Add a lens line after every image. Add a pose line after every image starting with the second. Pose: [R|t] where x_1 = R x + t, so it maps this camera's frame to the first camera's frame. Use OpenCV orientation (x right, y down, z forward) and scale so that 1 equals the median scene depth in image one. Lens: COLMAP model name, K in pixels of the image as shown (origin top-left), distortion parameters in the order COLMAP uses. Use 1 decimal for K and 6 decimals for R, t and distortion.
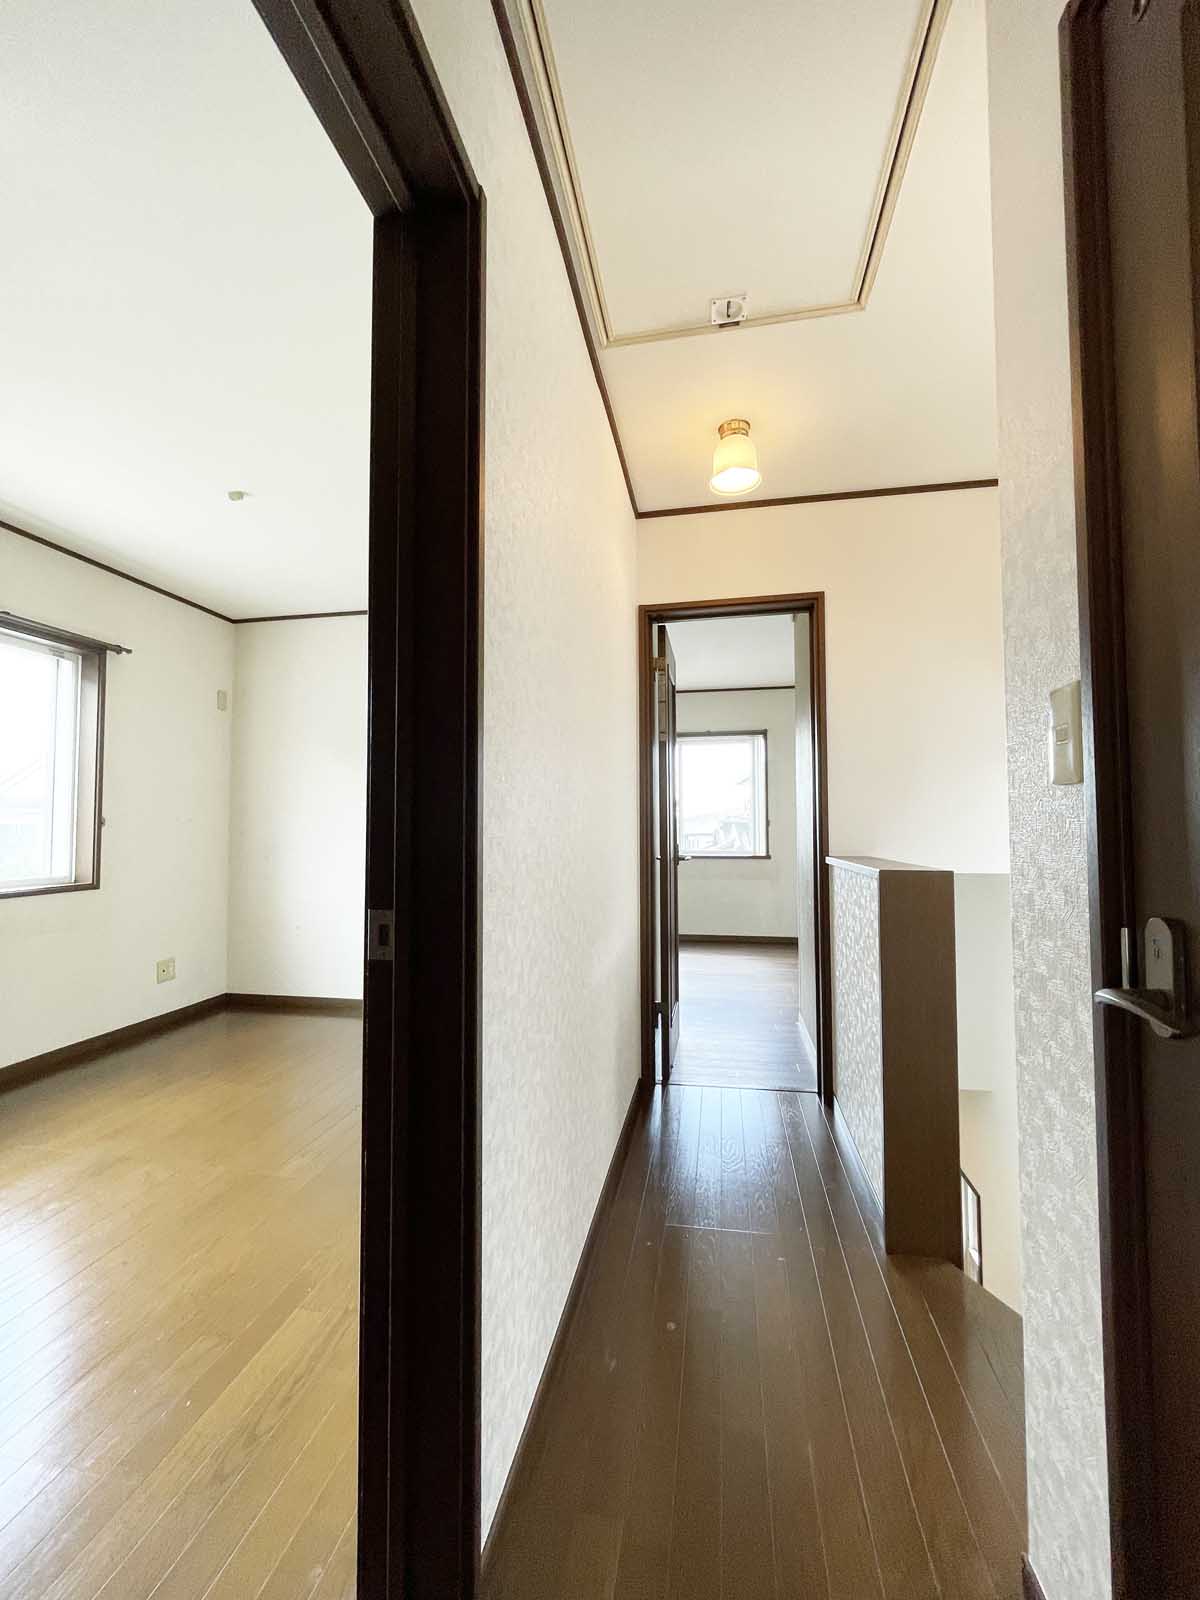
lens RADIAL K [[647.6, 0, 599.9], [0, 647.6, 797.0], [0, 0, 1]] dist [-0.003576, 0.000157]
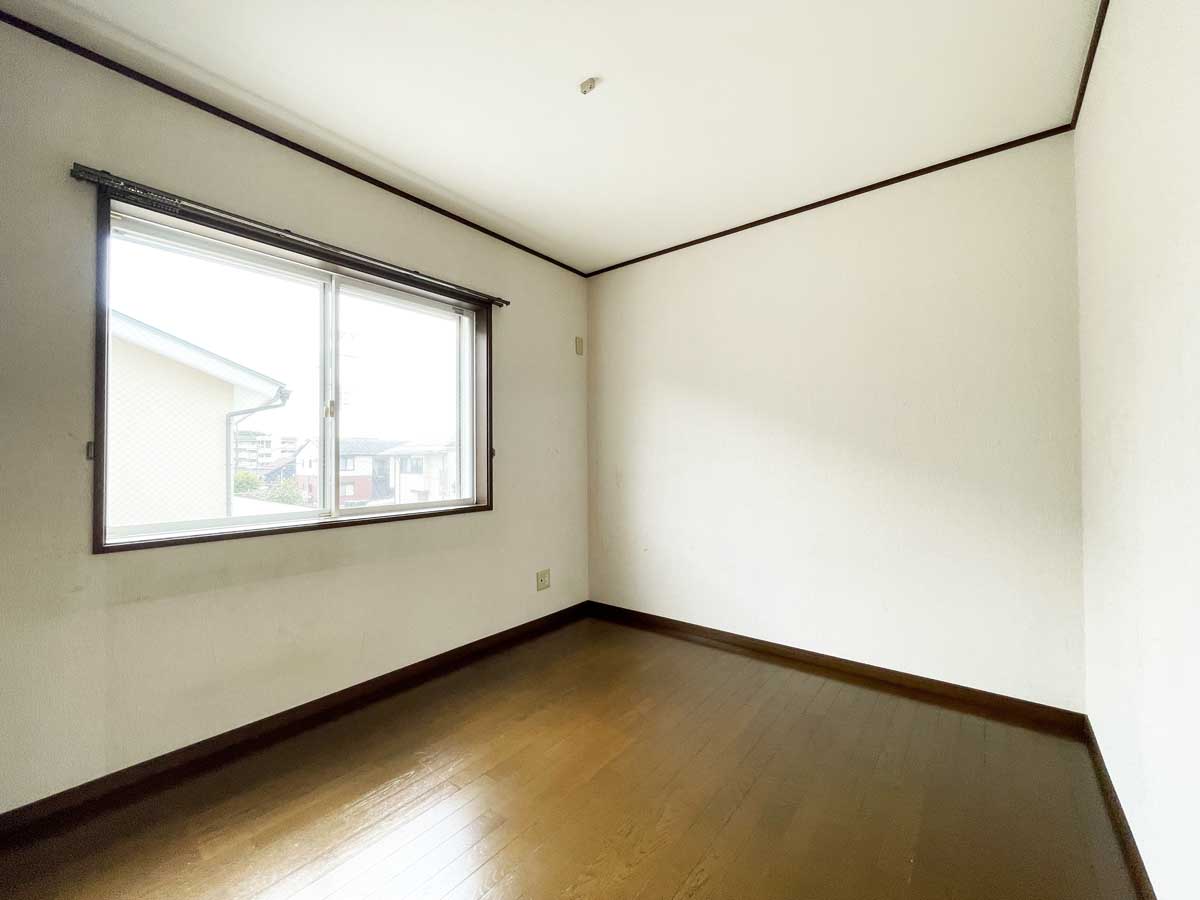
lens RADIAL K [[485.7, 0, 594.0], [0, 485.7, 447.0], [0, 0, 1]] dist [-0.003576, 0.000157]
pose [[0.877975, -0.009730, -0.478607, -0.190959], [0.024472, 0.999398, 0.024576, 0.011320], [0.478080, -0.033289, 0.877685, 0.317974]]
